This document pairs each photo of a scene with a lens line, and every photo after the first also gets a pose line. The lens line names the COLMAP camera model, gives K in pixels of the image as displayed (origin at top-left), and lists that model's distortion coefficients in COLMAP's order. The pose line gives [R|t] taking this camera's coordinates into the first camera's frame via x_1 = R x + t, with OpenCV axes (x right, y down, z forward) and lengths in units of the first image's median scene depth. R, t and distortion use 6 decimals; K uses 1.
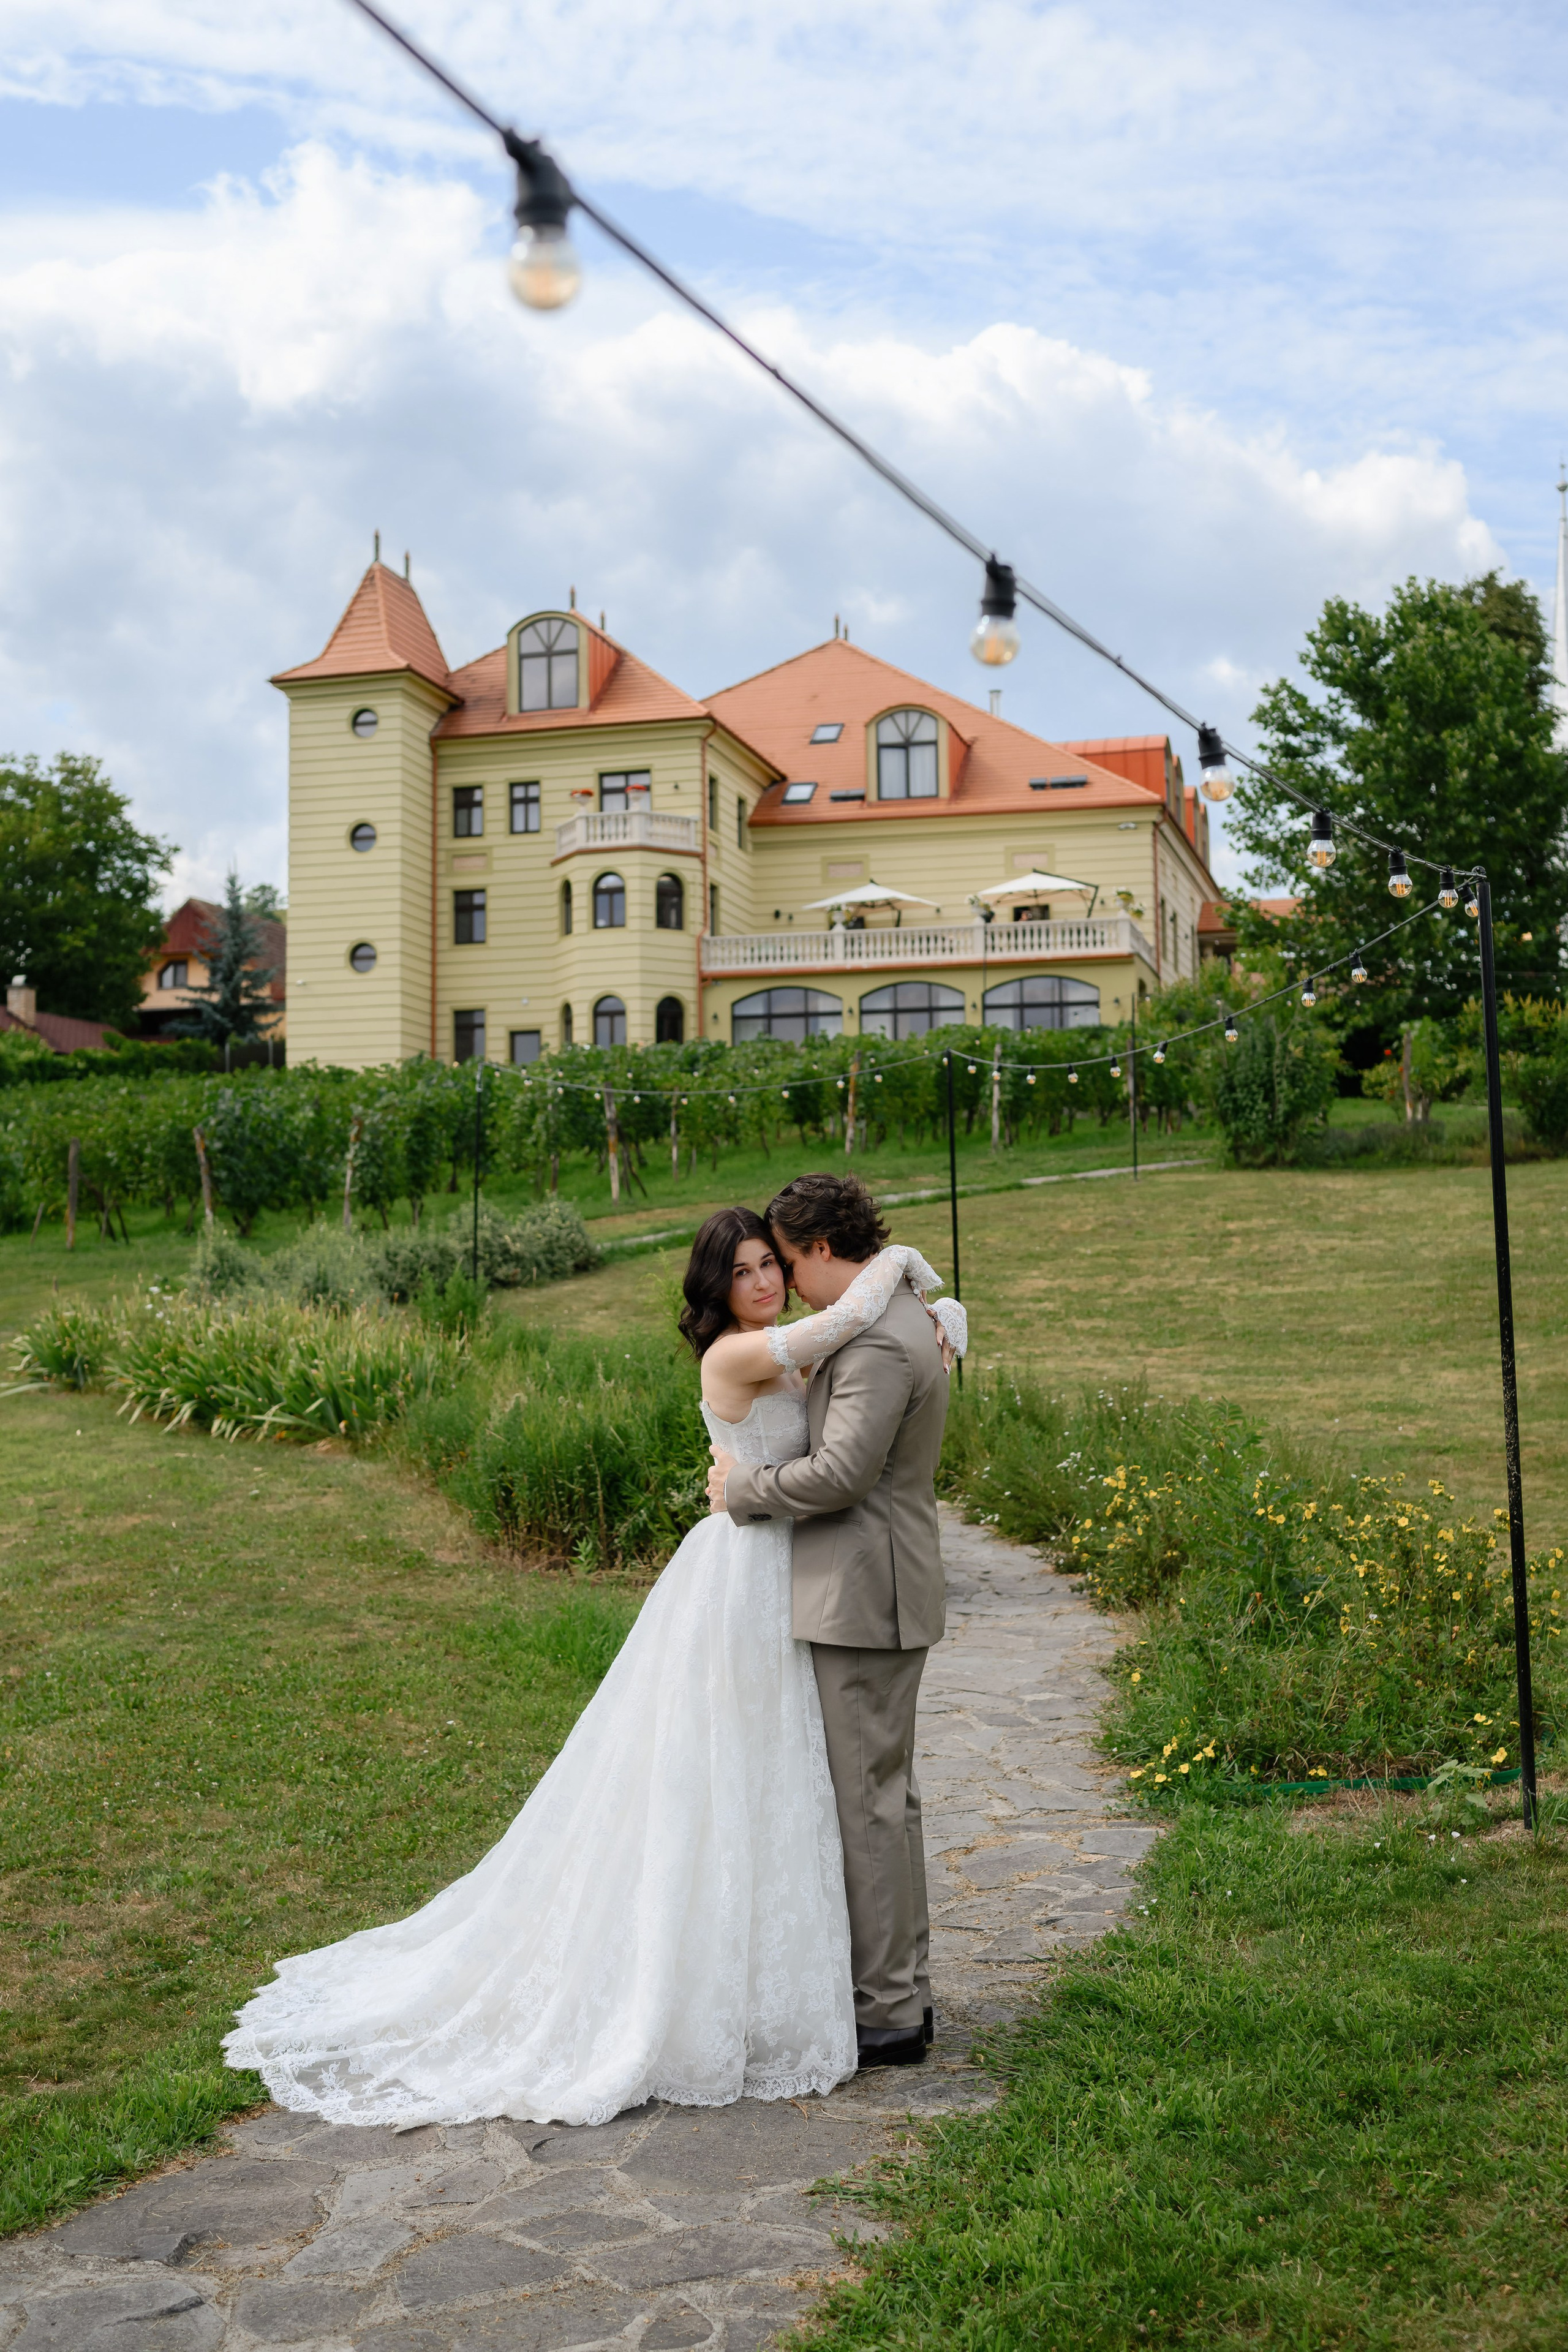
lens RADIAL K [[2423.7, 0, 666.9], [0, 2423.7, 1140.3], [0, 0, 1]] dist [-0.017562, 0.000000]
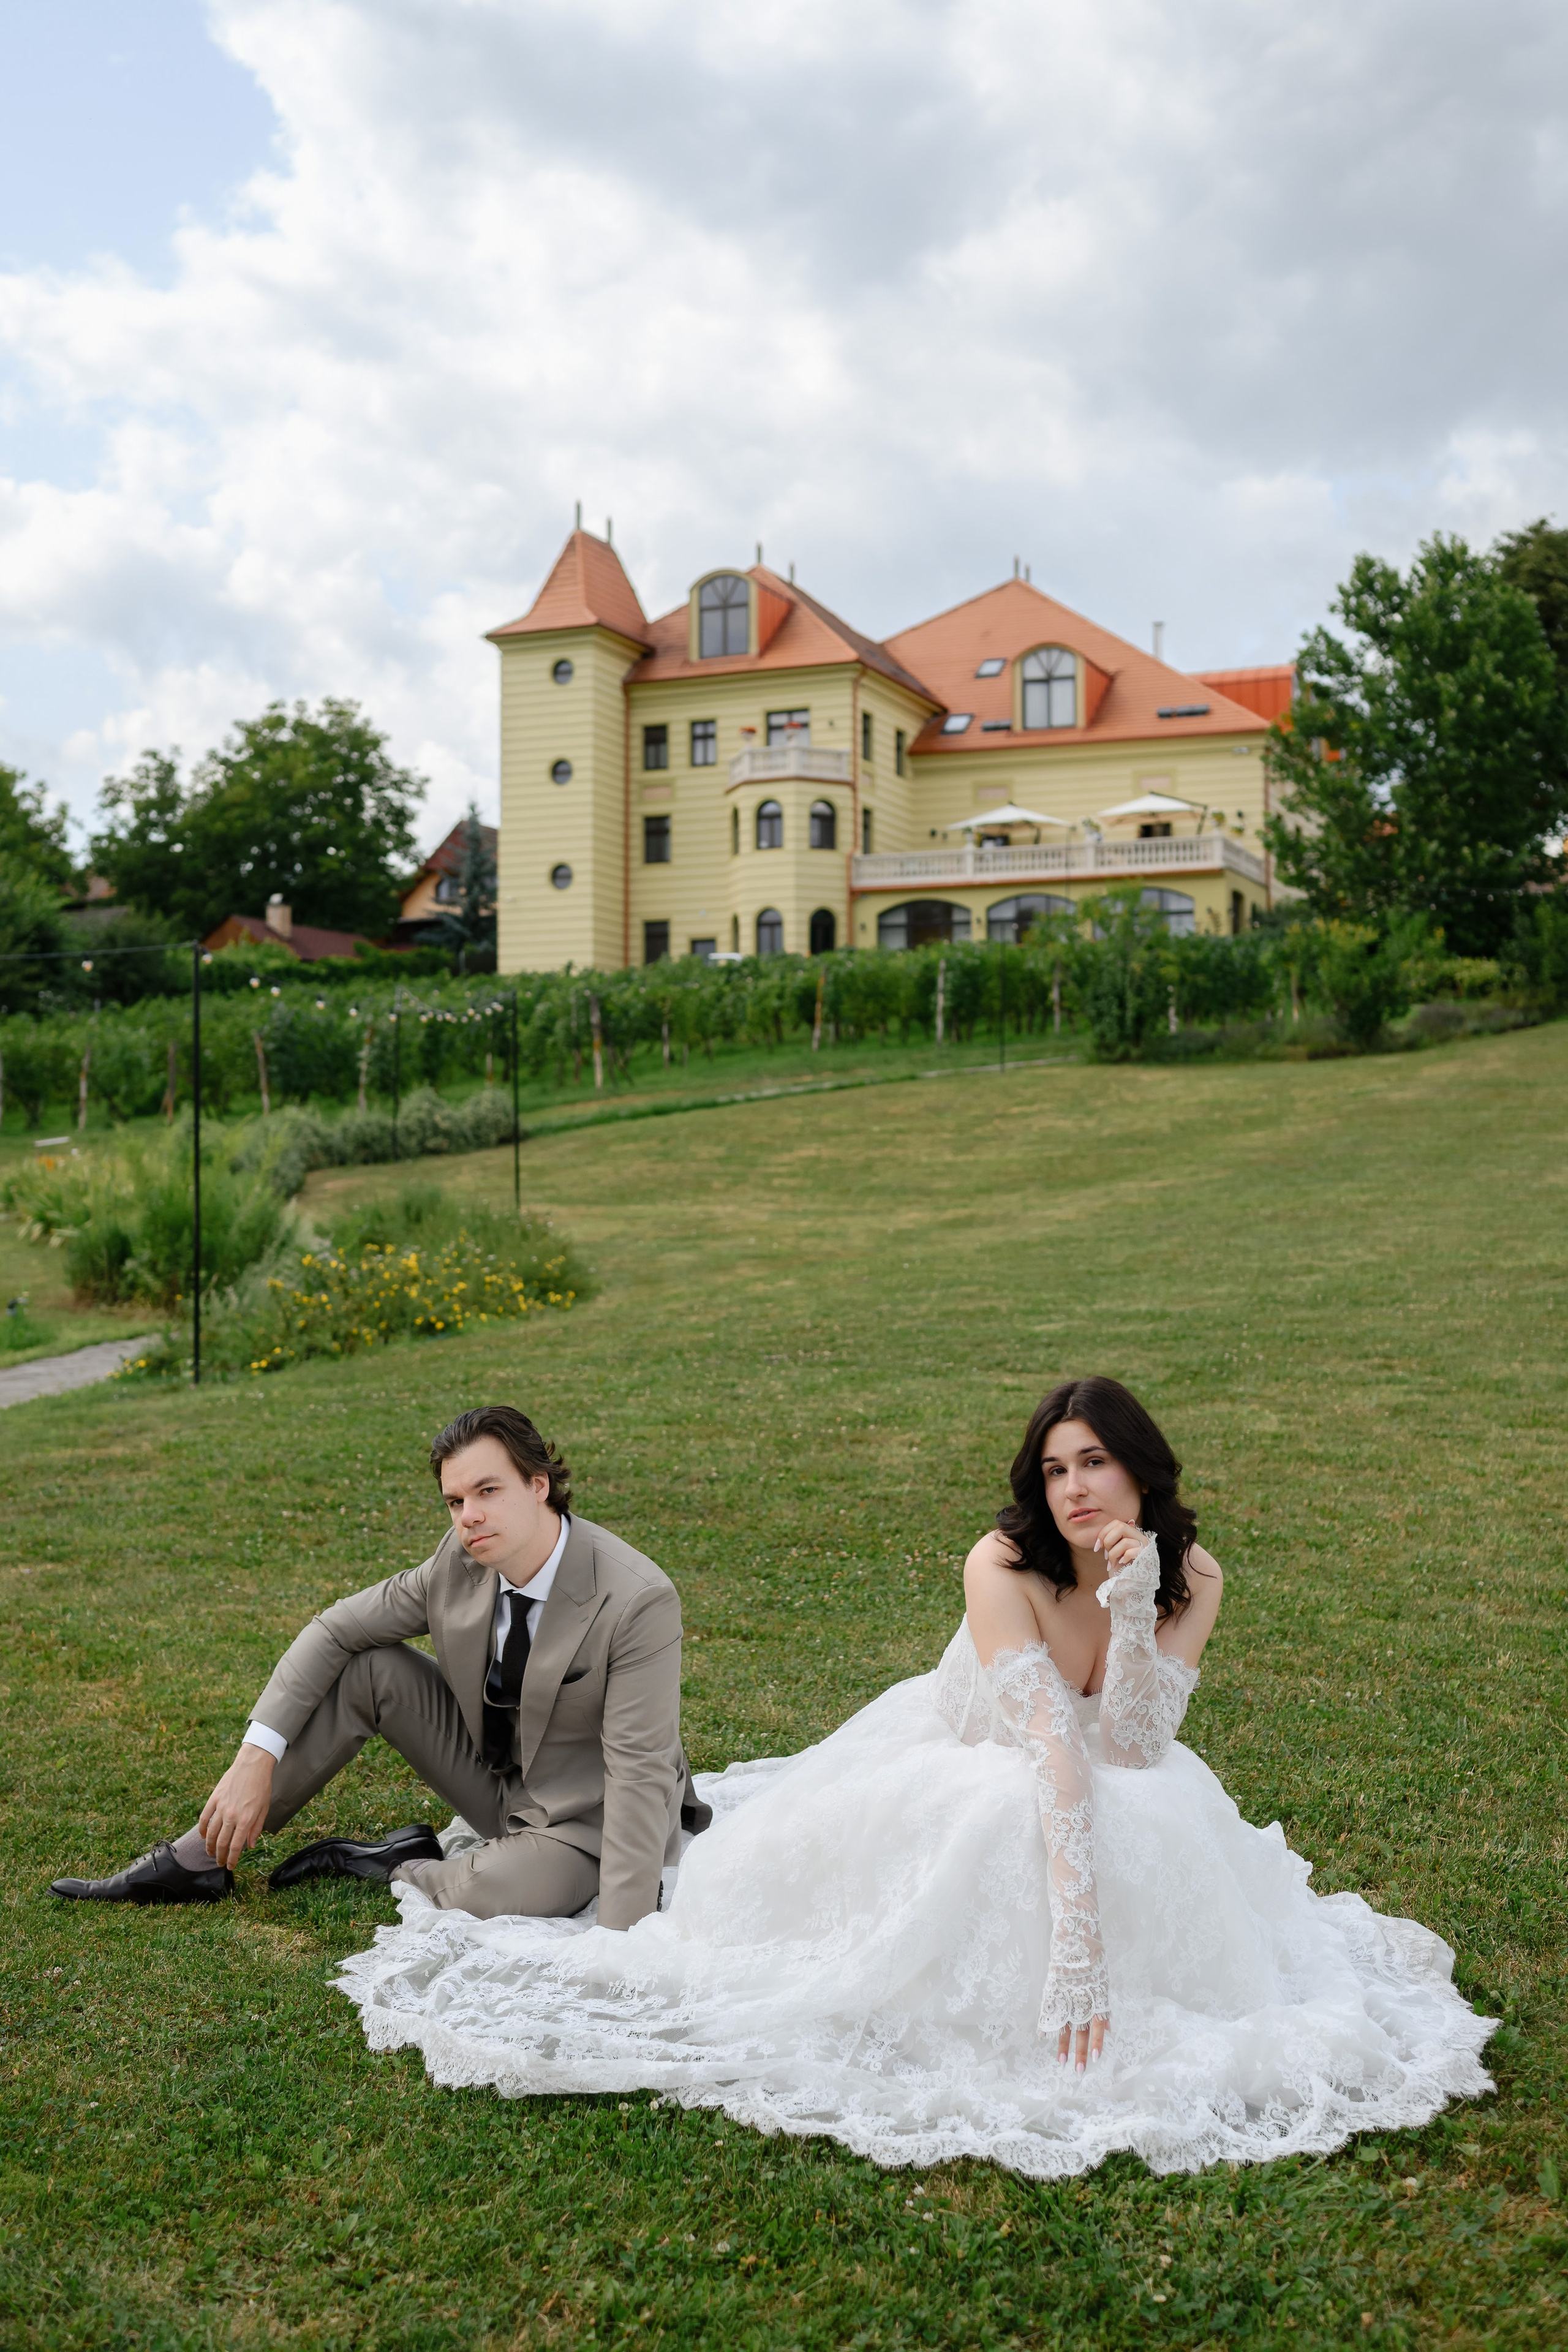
lens RADIAL K [[2317.7, 0, 760.4], [0, 2317.7, 1174.7], [0, 0, 1]] dist [-0.019404, 0.000000]
pose [[0.992653, 0.005842, -0.120854, 0.101658], [0.001921, 0.997947, 0.064019, -0.003732], [0.120980, -0.063780, 0.990604, -0.095190]]
